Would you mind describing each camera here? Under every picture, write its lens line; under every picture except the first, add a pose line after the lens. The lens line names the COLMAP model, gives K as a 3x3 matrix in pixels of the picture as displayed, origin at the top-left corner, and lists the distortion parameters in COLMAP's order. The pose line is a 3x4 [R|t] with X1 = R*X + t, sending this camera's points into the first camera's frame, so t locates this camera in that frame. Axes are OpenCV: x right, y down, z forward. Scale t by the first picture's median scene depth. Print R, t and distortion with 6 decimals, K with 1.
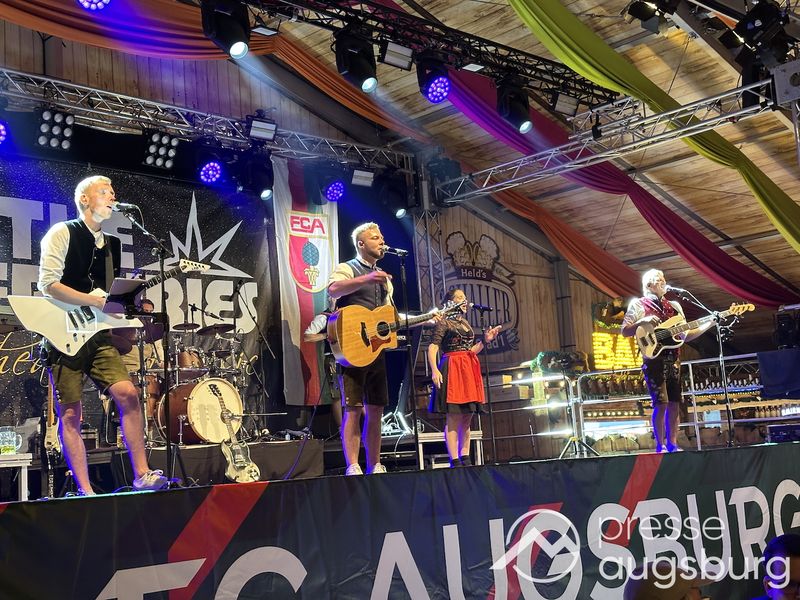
lens RADIAL K [[1106.4, 0, 398.1], [0, 1106.4, 302.0], [0, 0, 1]] dist [0.111158, 0.000000]
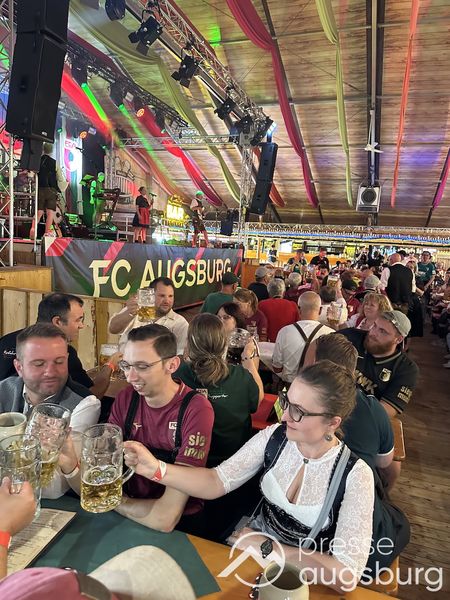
lens RADIAL K [[419.9, 0, 225.1], [0, 419.9, 296.2], [0, 0, 1]] dist [0.049758, -0.058139]
pose [[0.897847, 0.075754, 0.433742, -0.172037], [-0.184230, 0.959347, 0.213805, -0.006859], [-0.399912, -0.271872, 0.875303, -0.146941]]
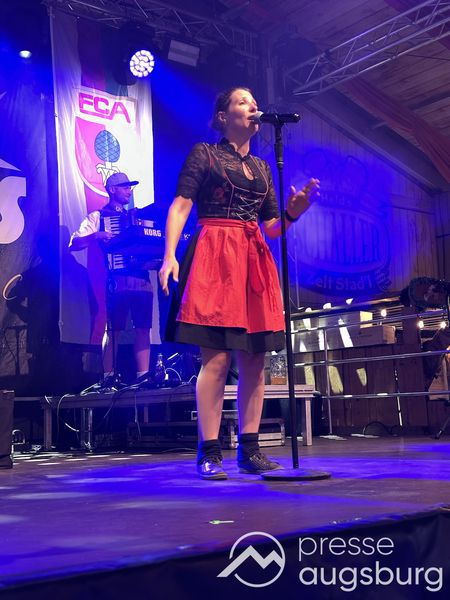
lens RADIAL K [[829.8, 0, 234.8], [0, 829.8, 301.6], [0, 0, 1]] dist [0.111158, 0.000000]
pose [[0.995106, 0.022849, -0.096137, 0.069561], [-0.021076, 0.999589, 0.019417, 0.053308], [0.096541, -0.017296, 0.995179, 0.464407]]
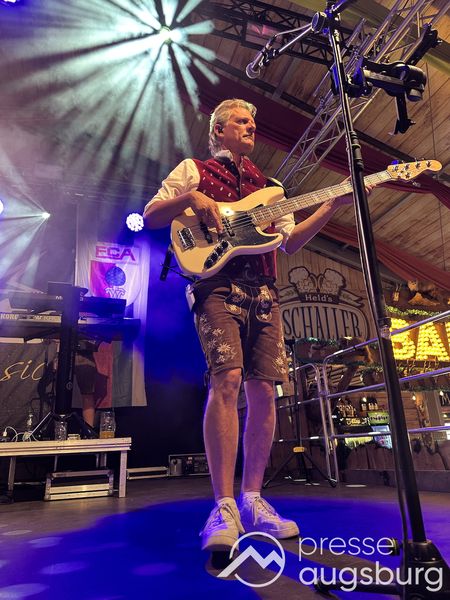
lens RADIAL K [[419.9, 0, 227.6], [0, 419.9, 304.5], [0, 0, 1]] dist [0.049758, -0.058139]
pose [[0.895616, -0.119459, -0.428487, 0.229978], [0.048542, 0.983759, -0.172805, 0.074209], [0.442171, 0.133967, 0.886870, 0.700253]]
